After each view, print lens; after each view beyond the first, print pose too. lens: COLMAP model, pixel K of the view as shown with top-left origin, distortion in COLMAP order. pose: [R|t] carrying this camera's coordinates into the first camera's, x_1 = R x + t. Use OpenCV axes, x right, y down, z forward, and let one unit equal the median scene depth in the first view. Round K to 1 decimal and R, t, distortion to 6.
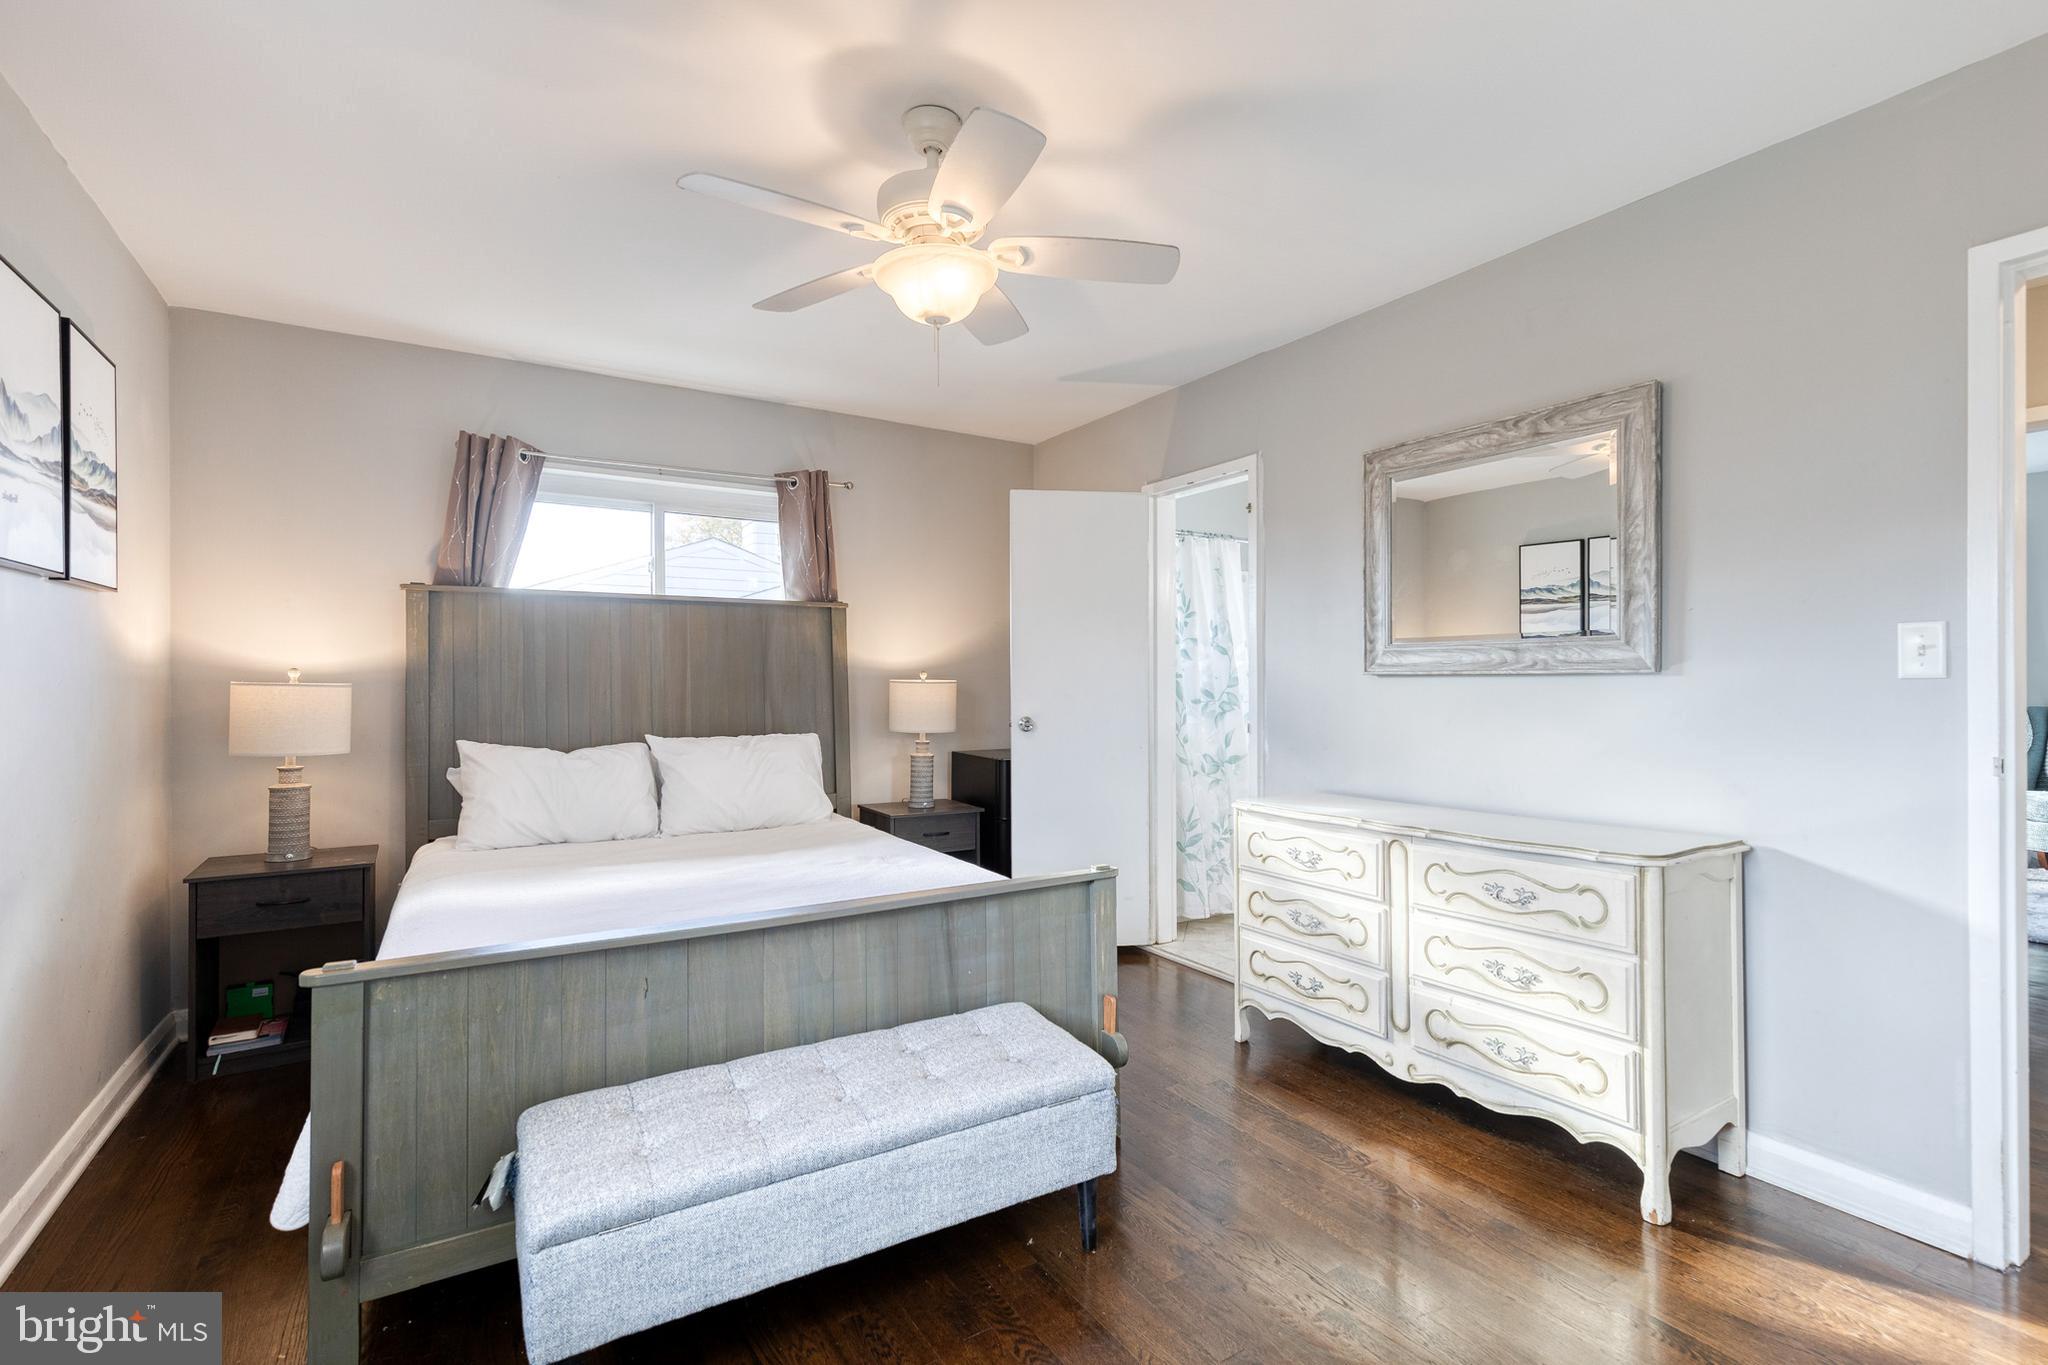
lens RADIAL K [[924.6, 0, 1062.6], [0, 924.6, 676.1], [0, 0, 1]] dist [0.010718, -0.002503]
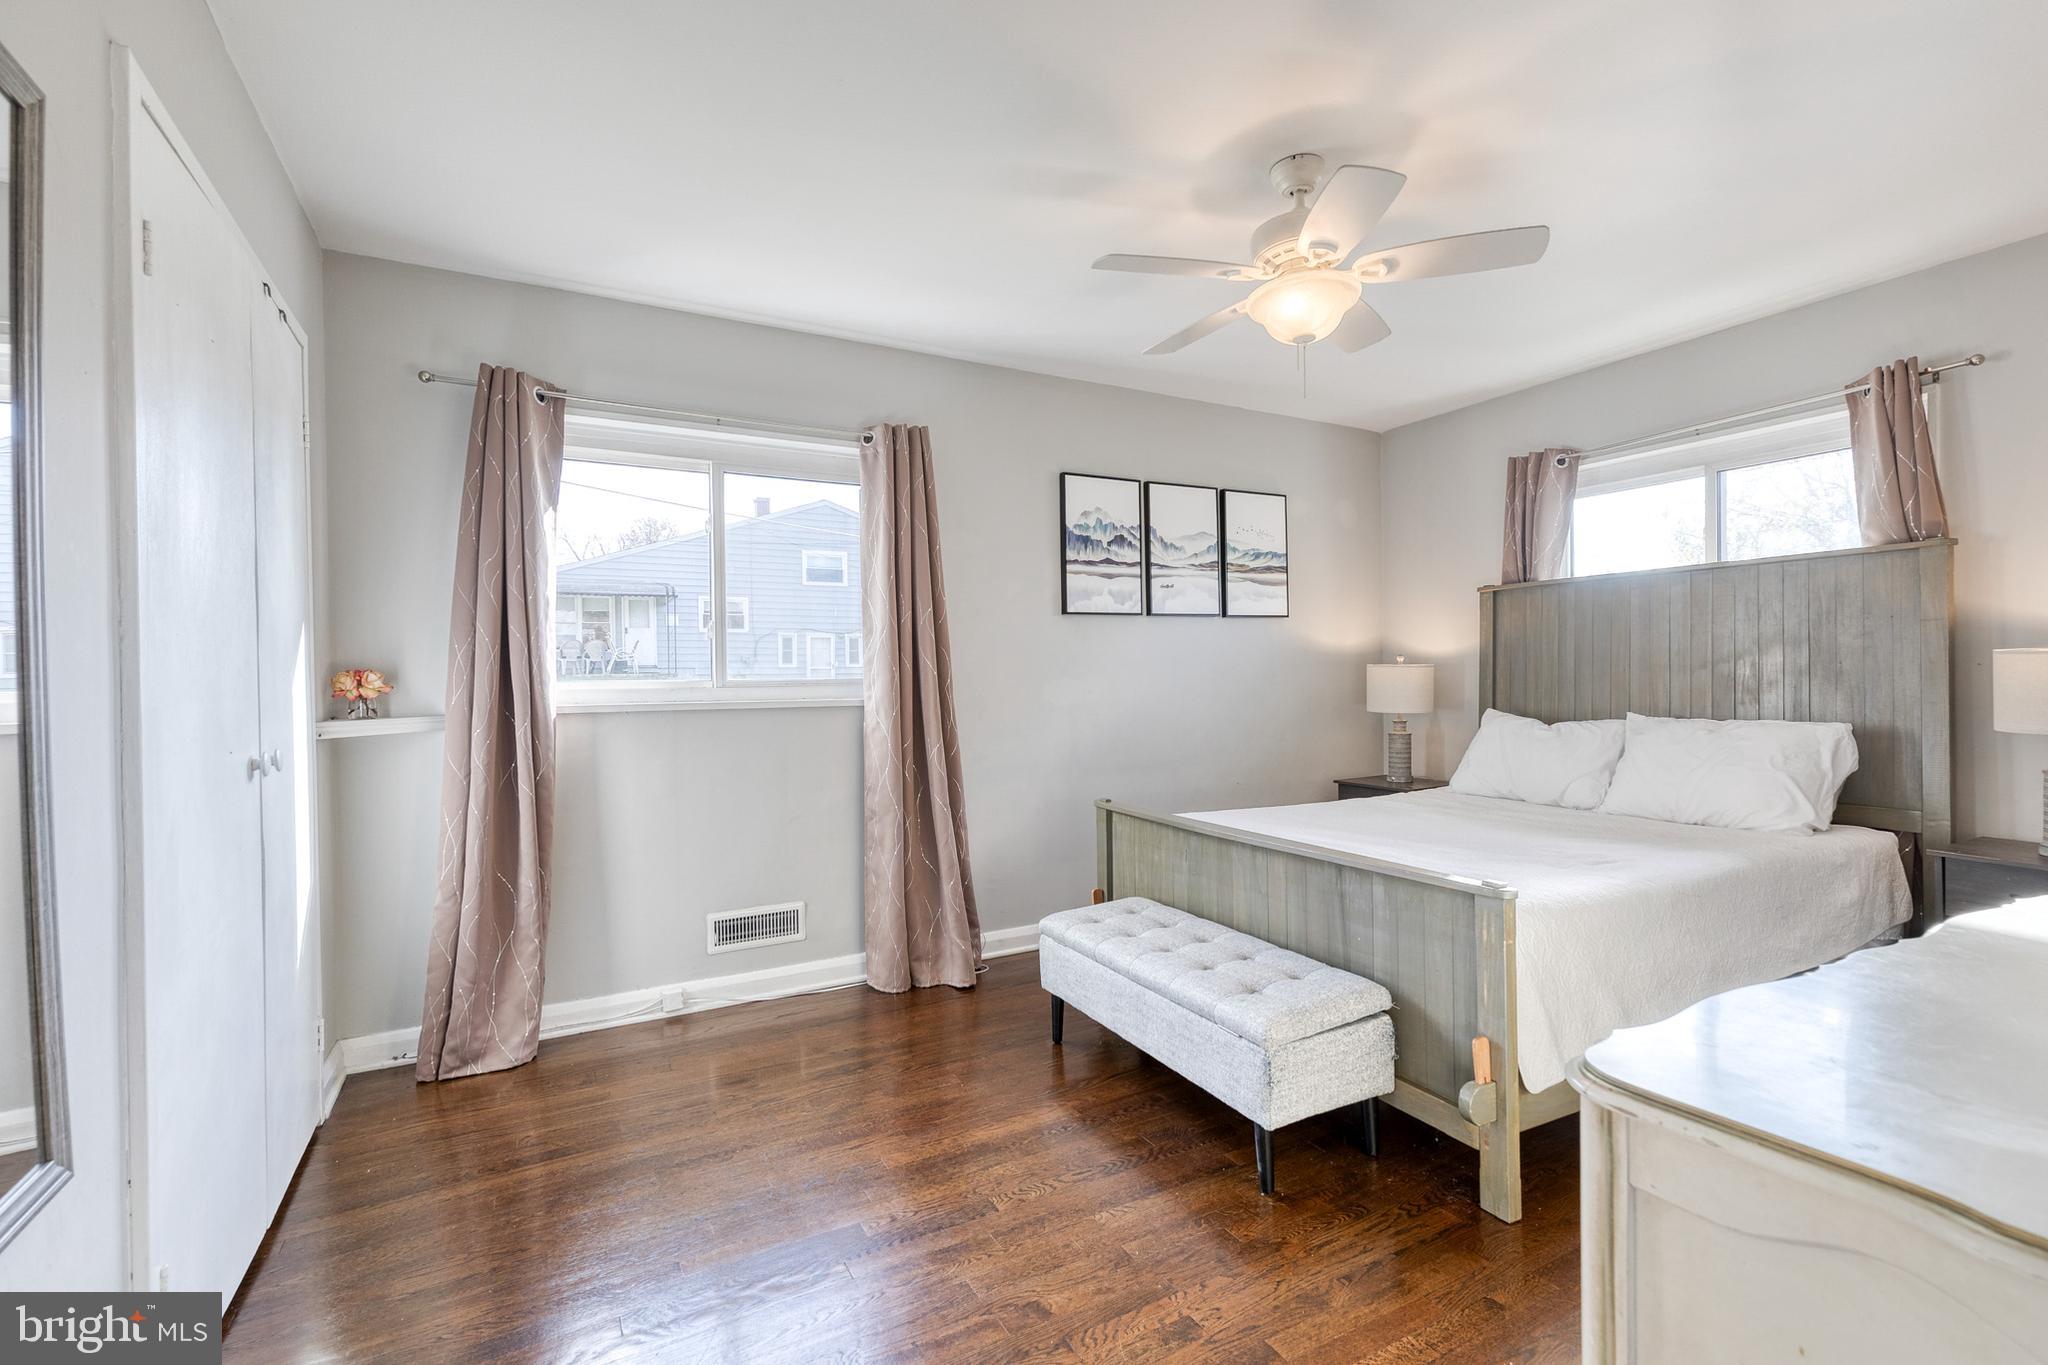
lens RADIAL K [[924.6, 0, 1060.7], [0, 924.6, 686.7], [0, 0, 1]] dist [0.010718, -0.002503]
pose [[-0.057616, 0.017400, -0.998187, 0.617887], [0.023521, 0.999594, 0.016067, 0.006009], [0.998062, -0.022552, -0.058002, 0.469109]]
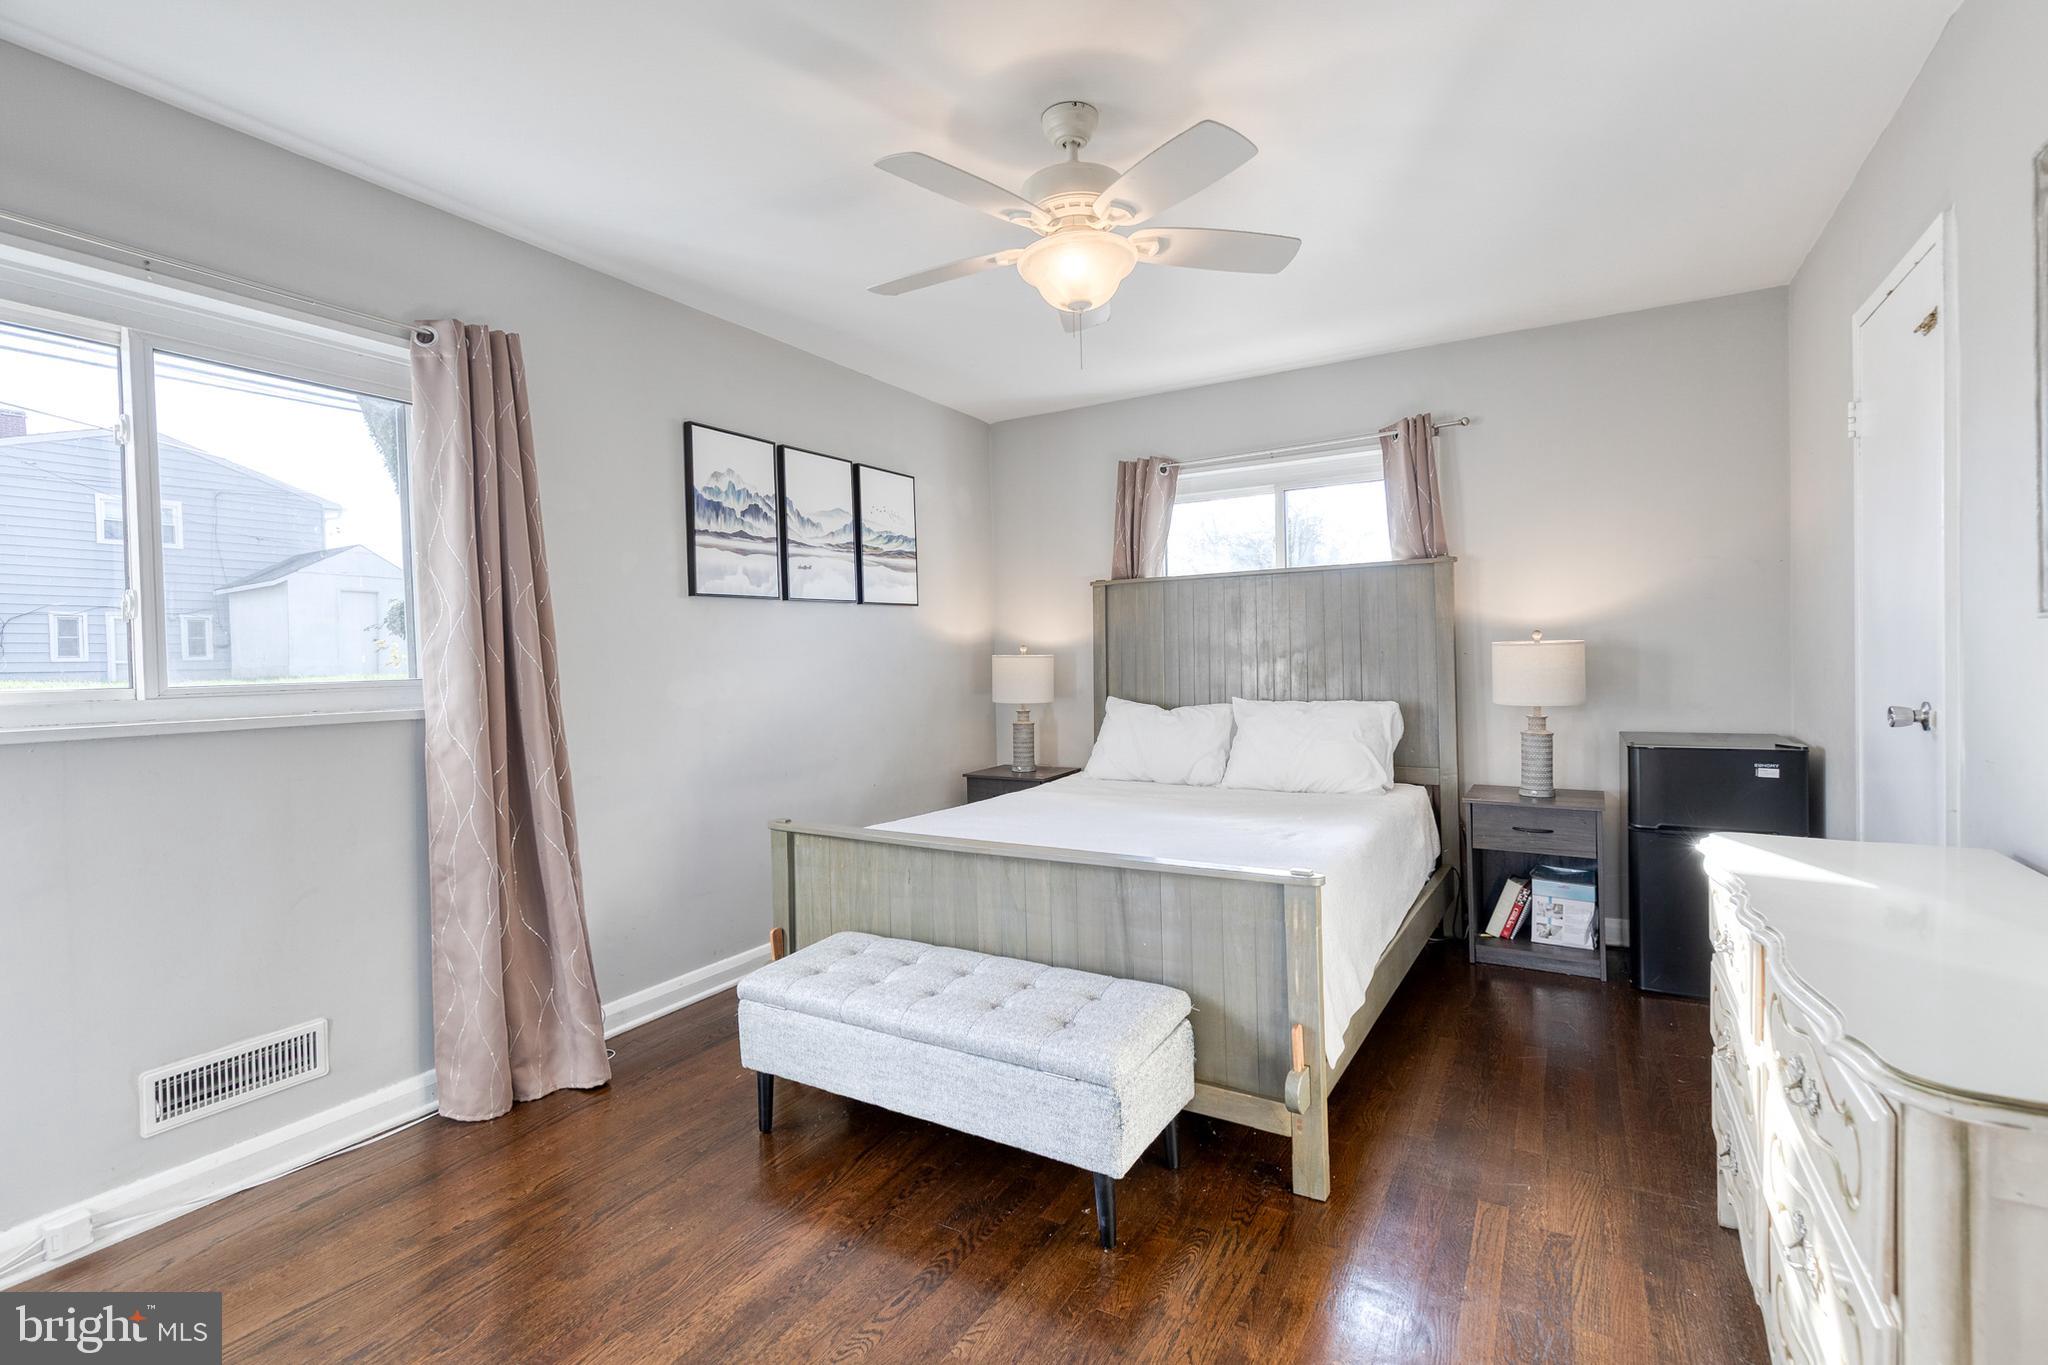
lens RADIAL K [[924.6, 0, 1048.9], [0, 924.6, 674.4], [0, 0, 1]] dist [0.010718, -0.002503]
pose [[0.465139, 0.012483, -0.885150, 0.470105], [0.028694, 0.999163, 0.029170, -0.002870], [0.884773, -0.038967, 0.464391, 0.289343]]
